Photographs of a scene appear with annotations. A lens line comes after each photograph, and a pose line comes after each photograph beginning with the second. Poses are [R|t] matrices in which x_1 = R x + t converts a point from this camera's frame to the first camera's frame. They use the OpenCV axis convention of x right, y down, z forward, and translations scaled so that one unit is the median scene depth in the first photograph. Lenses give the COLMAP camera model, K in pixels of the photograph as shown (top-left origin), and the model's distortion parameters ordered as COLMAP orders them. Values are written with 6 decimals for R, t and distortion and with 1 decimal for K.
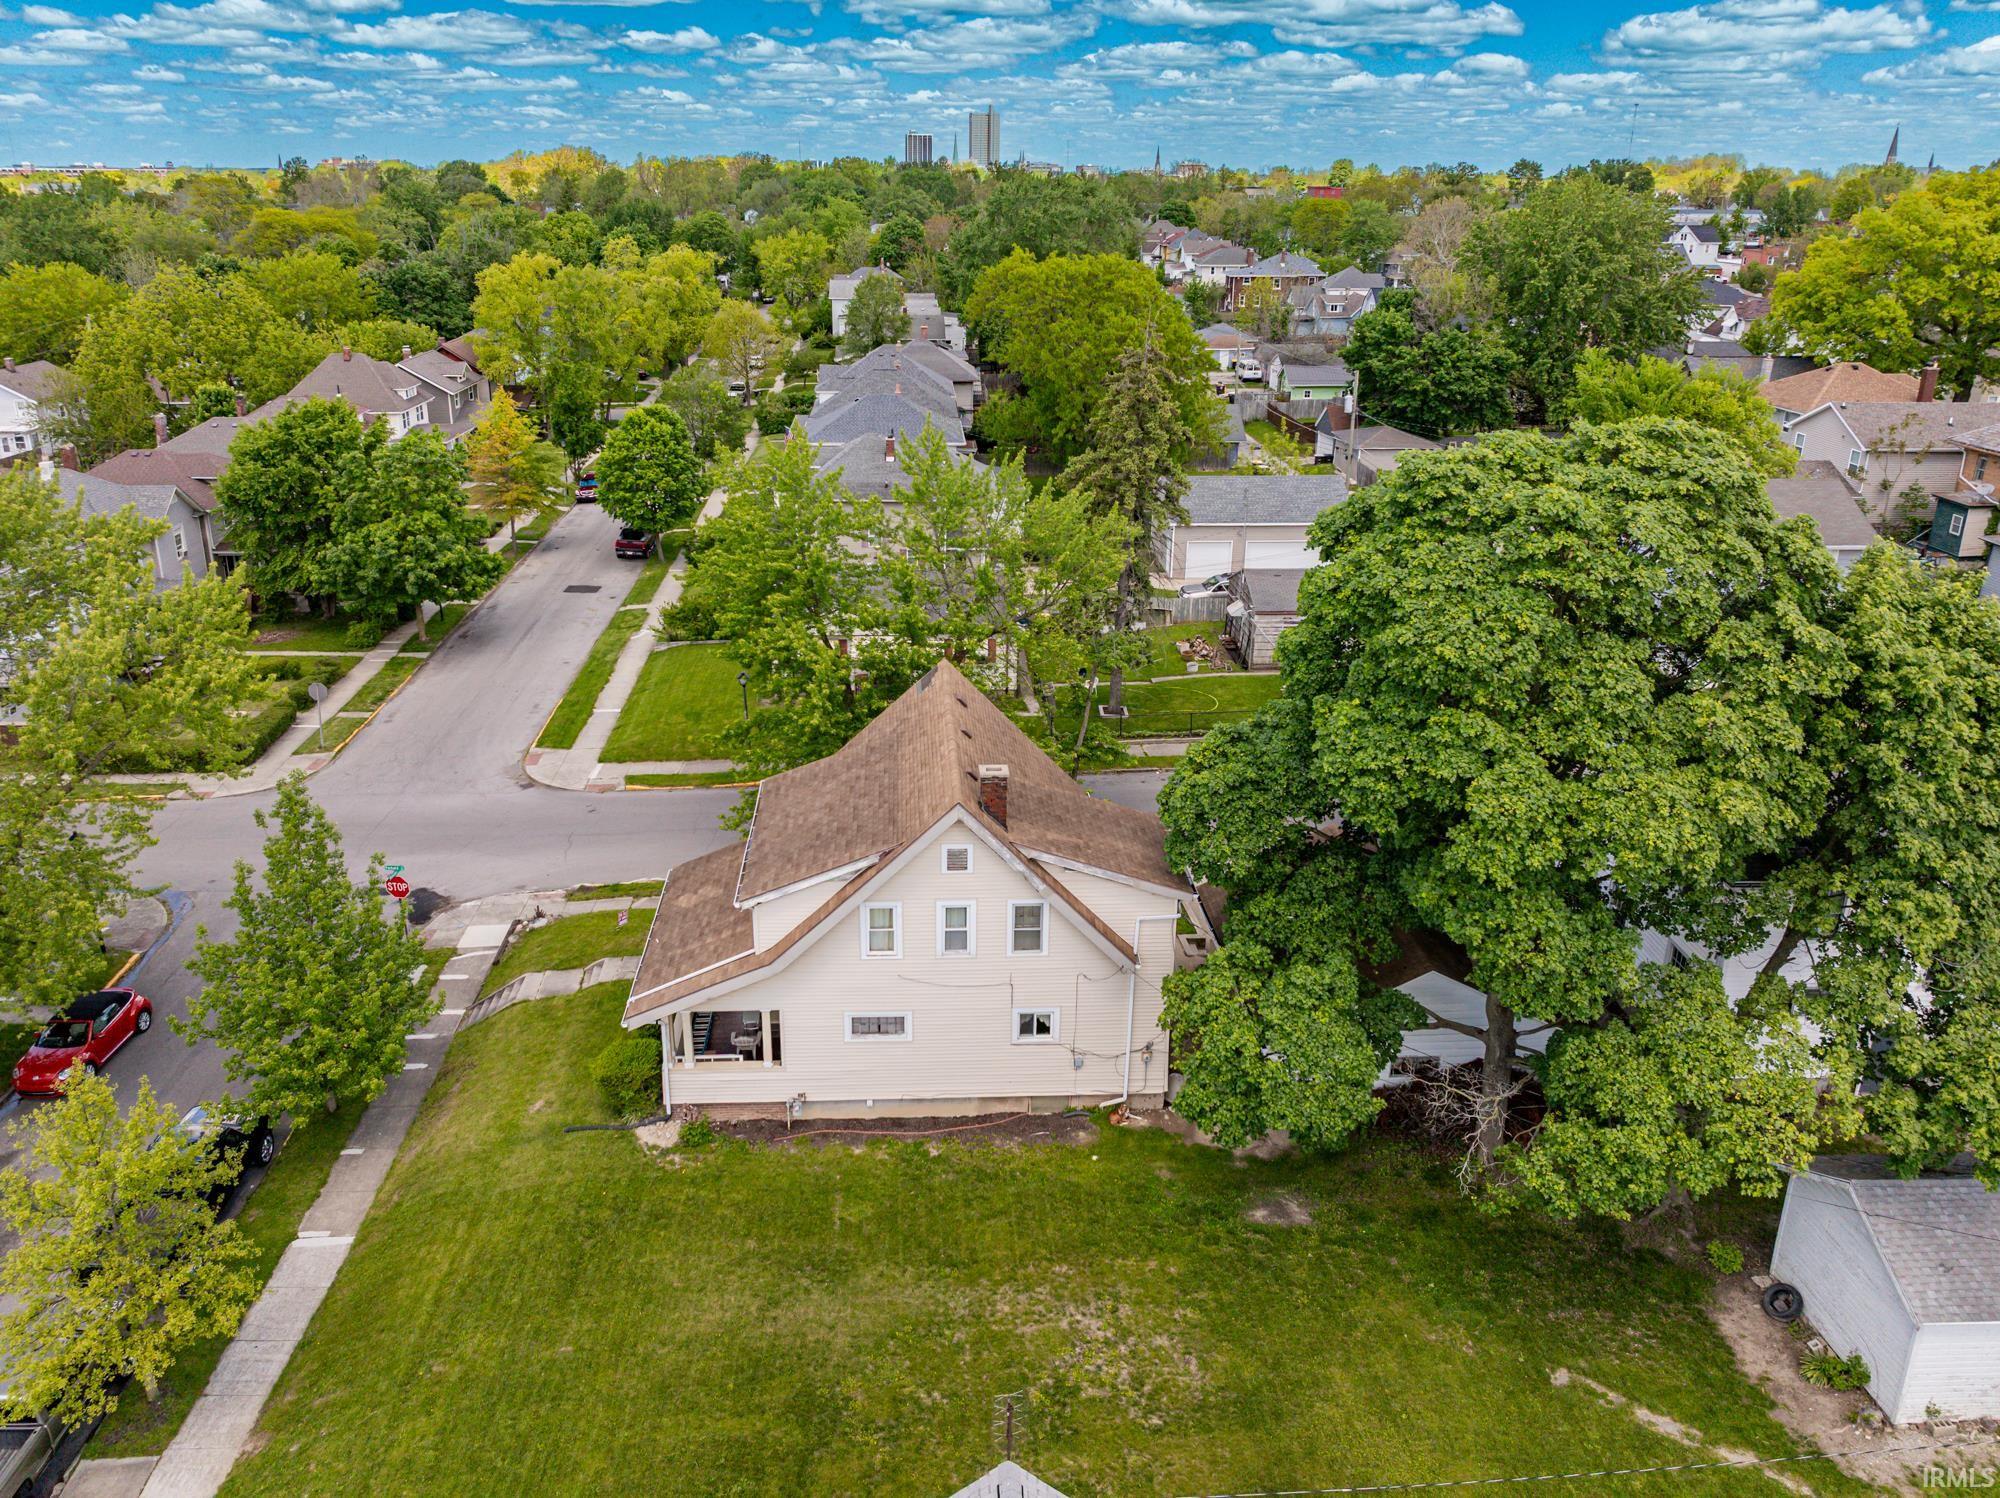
lens RADIAL K [[1420.2, 0, 1019.1], [0, 1420.2, 741.3], [0, 0, 1]] dist [-0.005584, -0.001162]
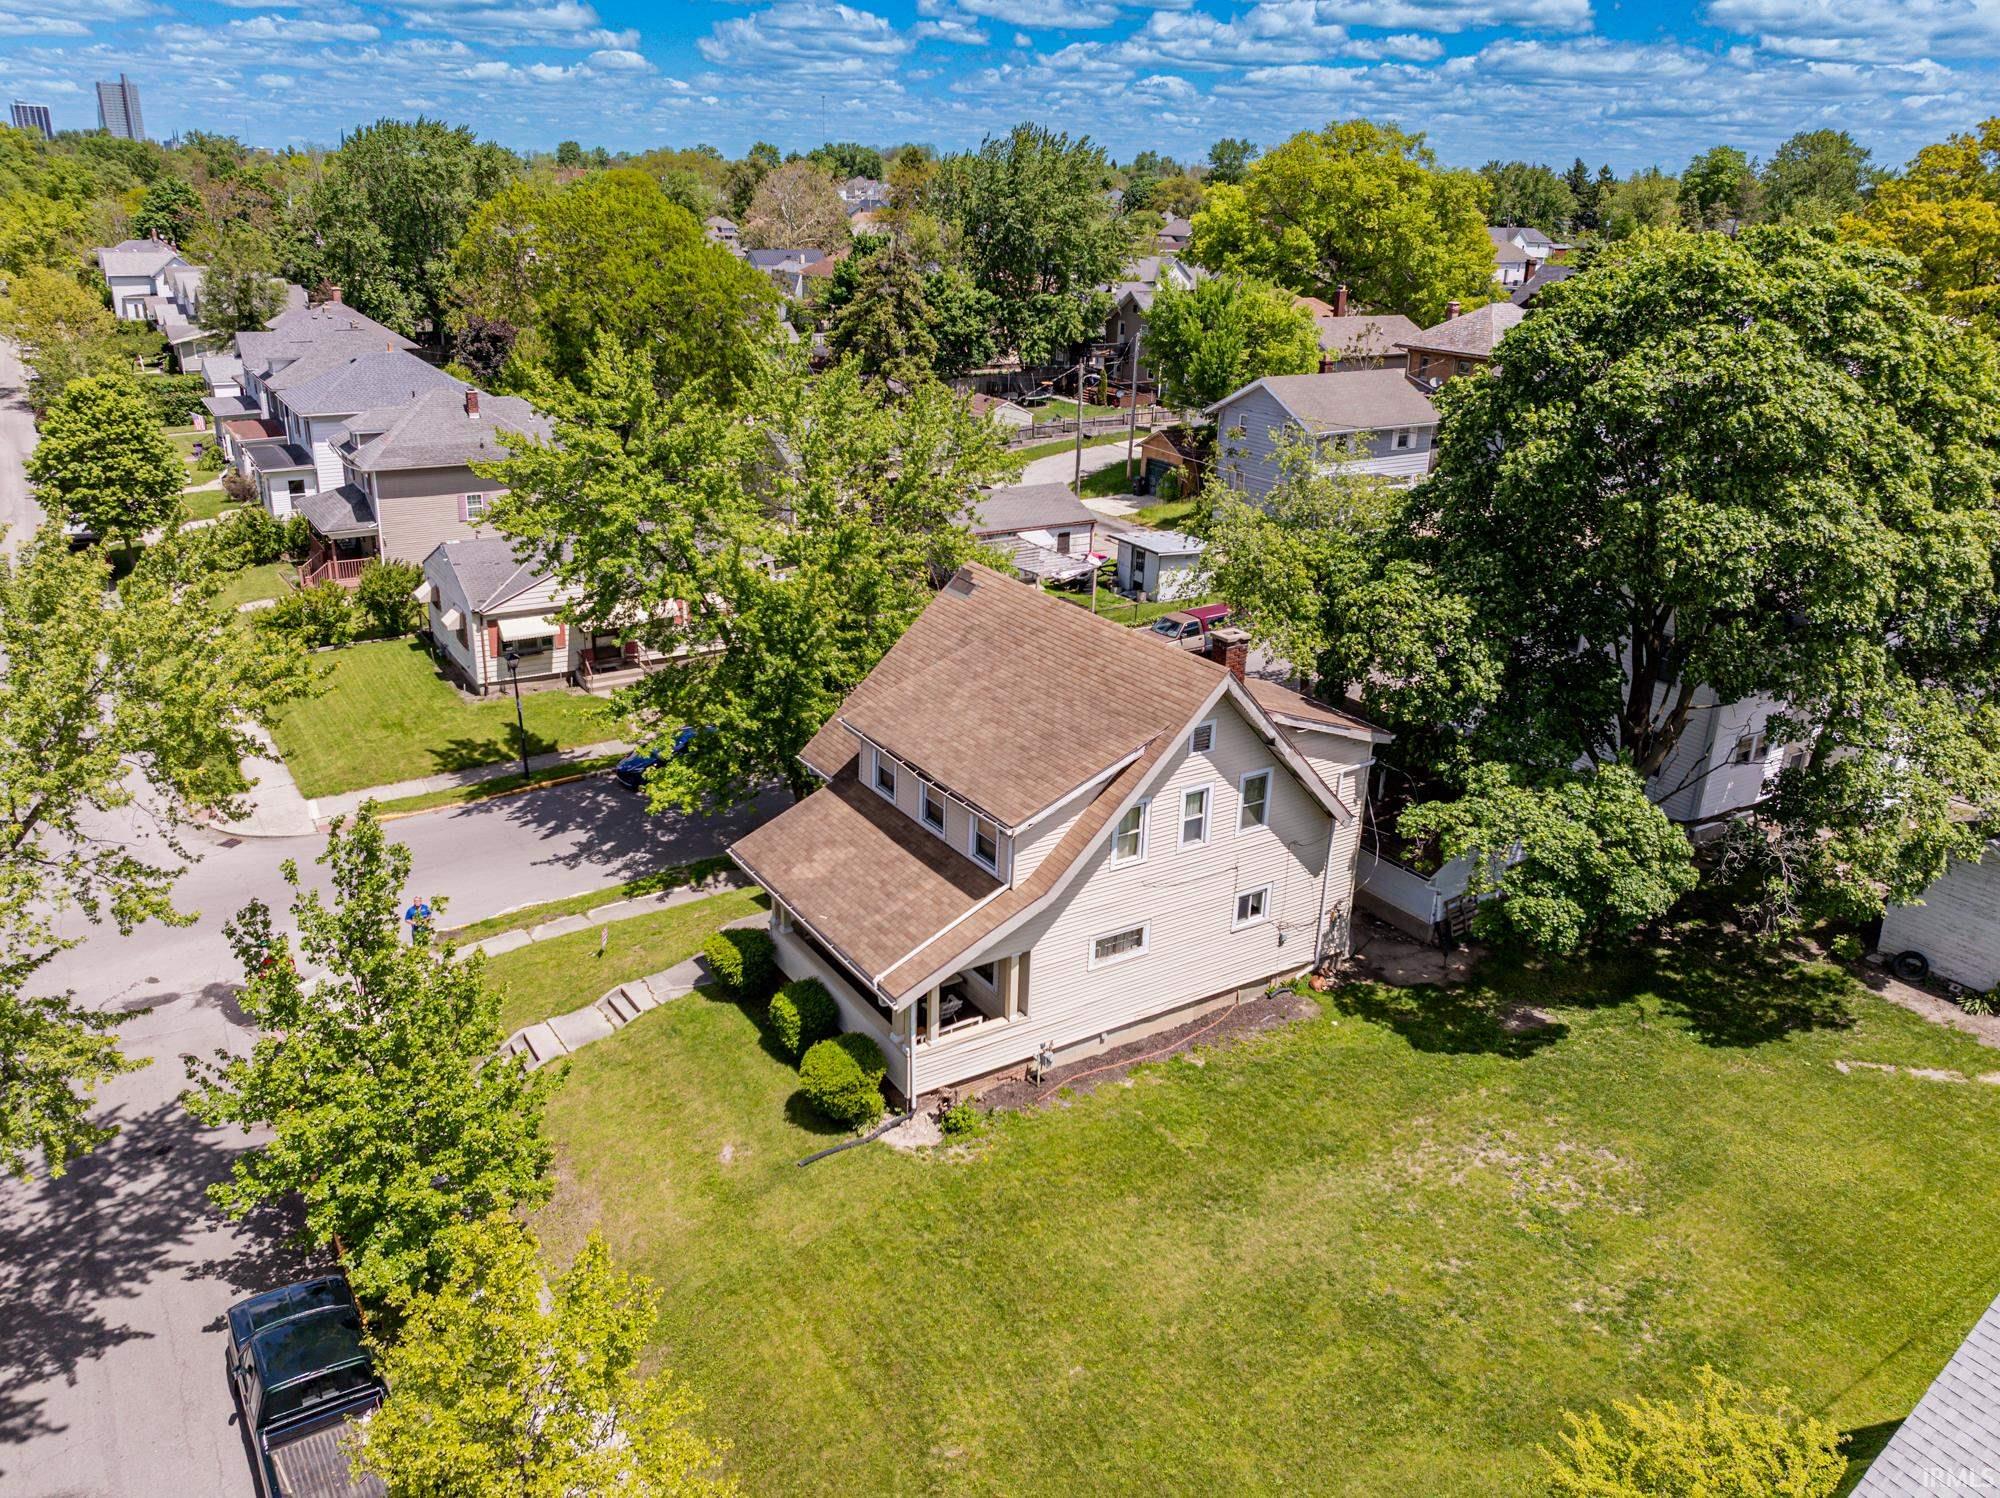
lens RADIAL K [[1420.2, 0, 988.7], [0, 1420.2, 765.6], [0, 0, 1]] dist [-0.005584, -0.001162]
pose [[0.874936, -0.174757, 0.451605, -0.557705], [0.166414, 0.984320, 0.058492, 0.022965], [-0.454745, 0.023977, 0.890299, 0.233629]]
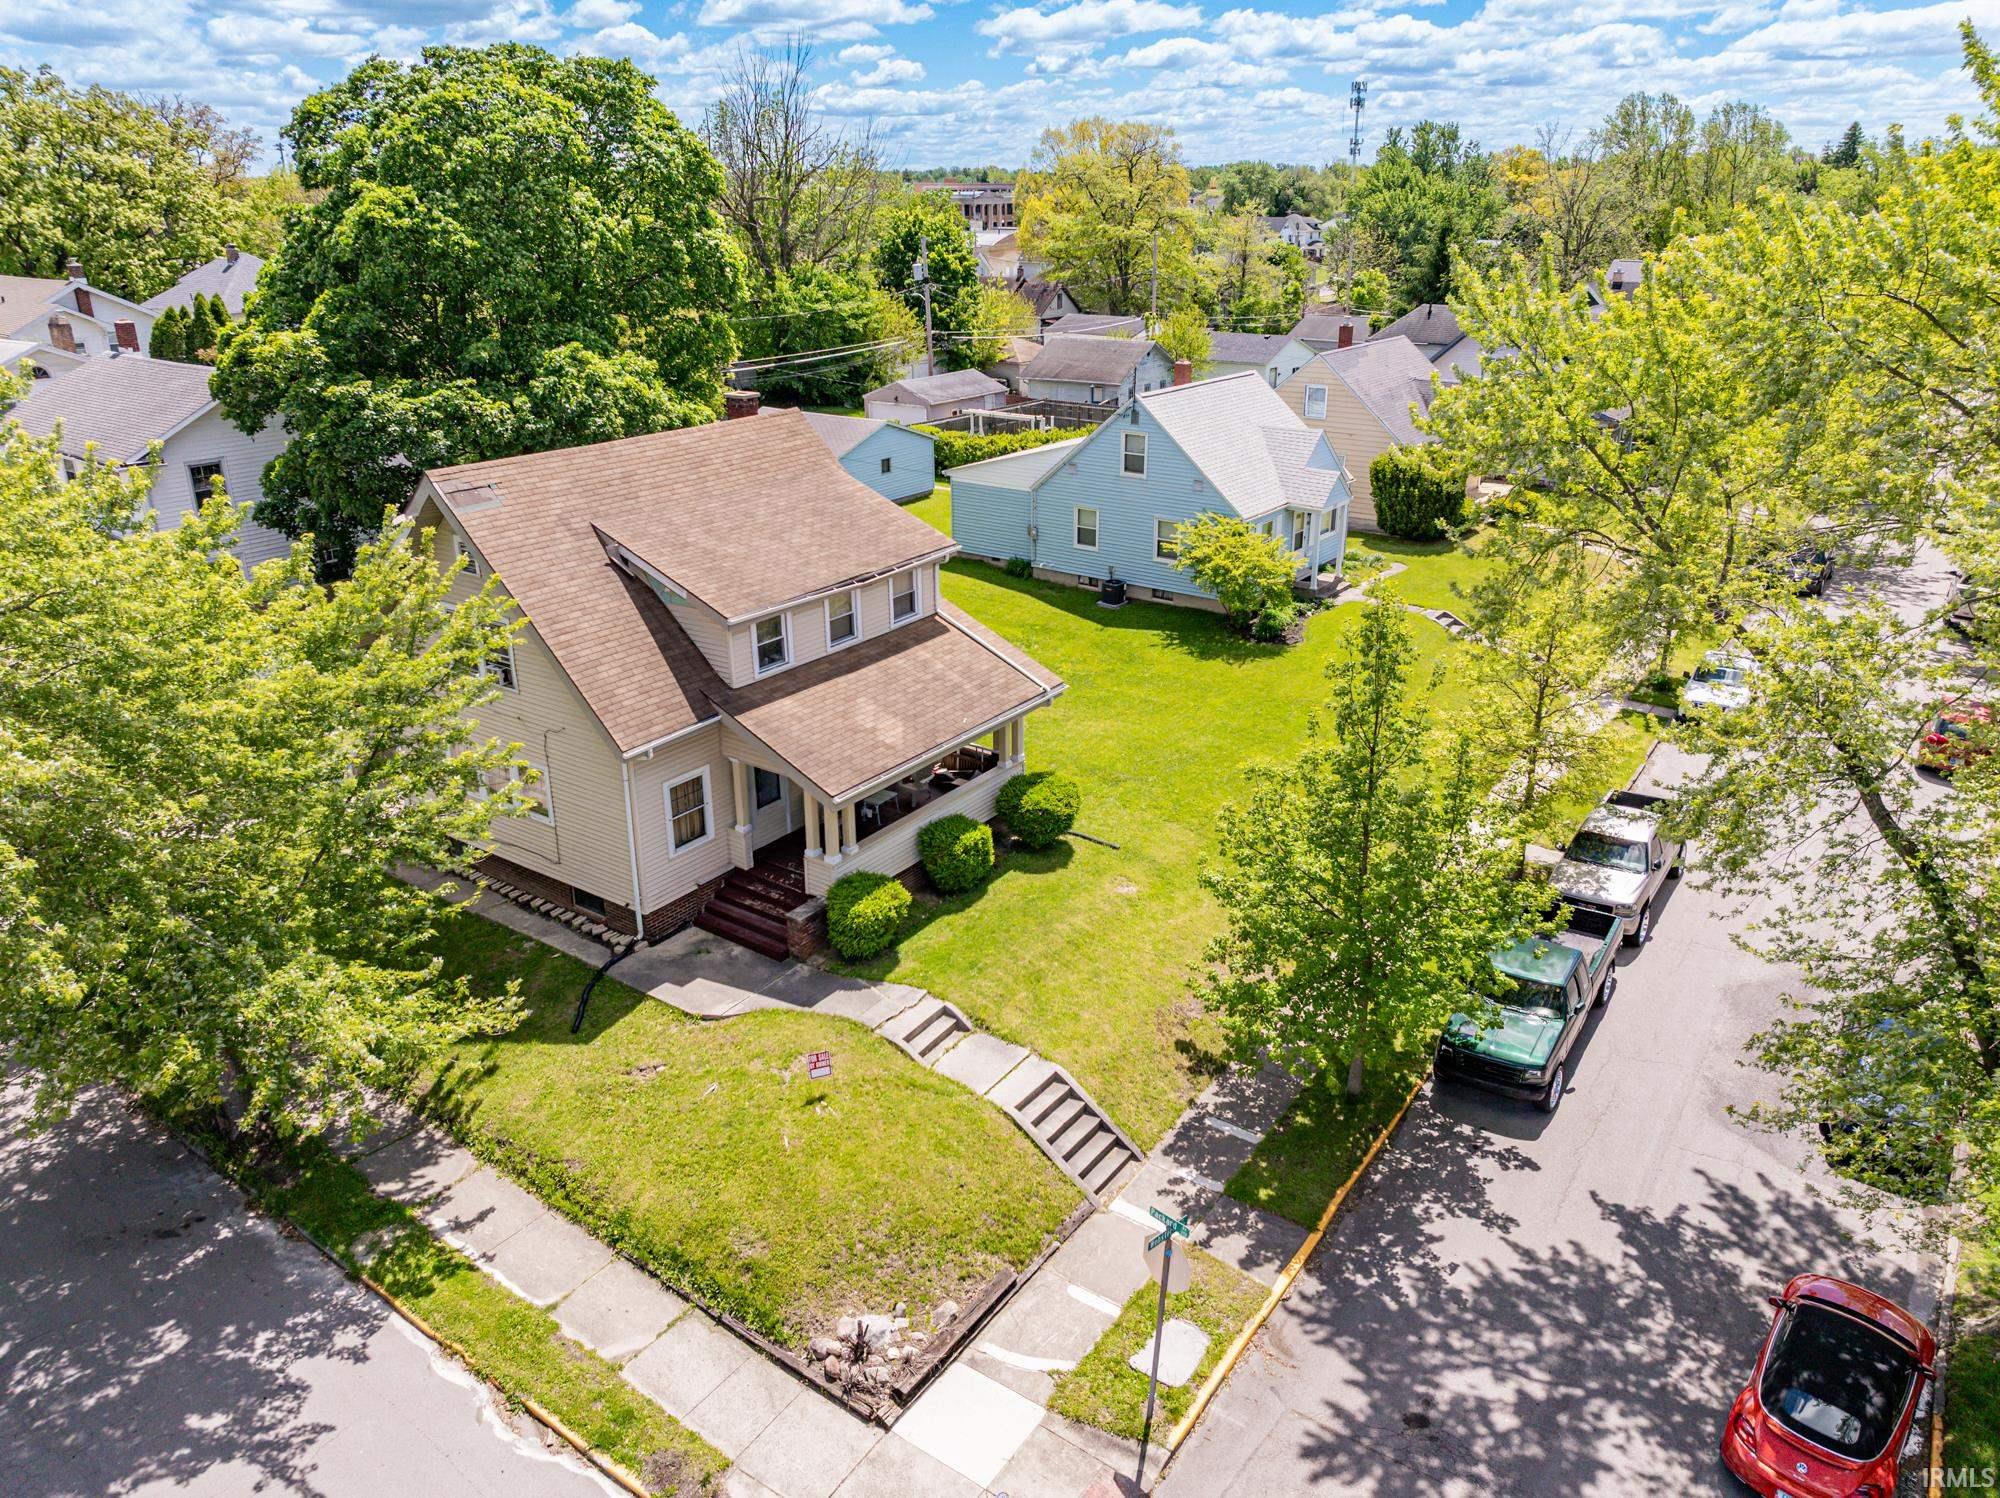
lens RADIAL K [[1420.2, 0, 1006.6], [0, 1420.2, 755.5], [0, 0, 1]] dist [-0.005584, -0.001162]
pose [[-0.775582, -0.255375, 0.577283, -0.782501], [0.228252, 0.739180, 0.633651, -0.355518], [-0.588535, 0.623215, -0.515005, 1.489536]]
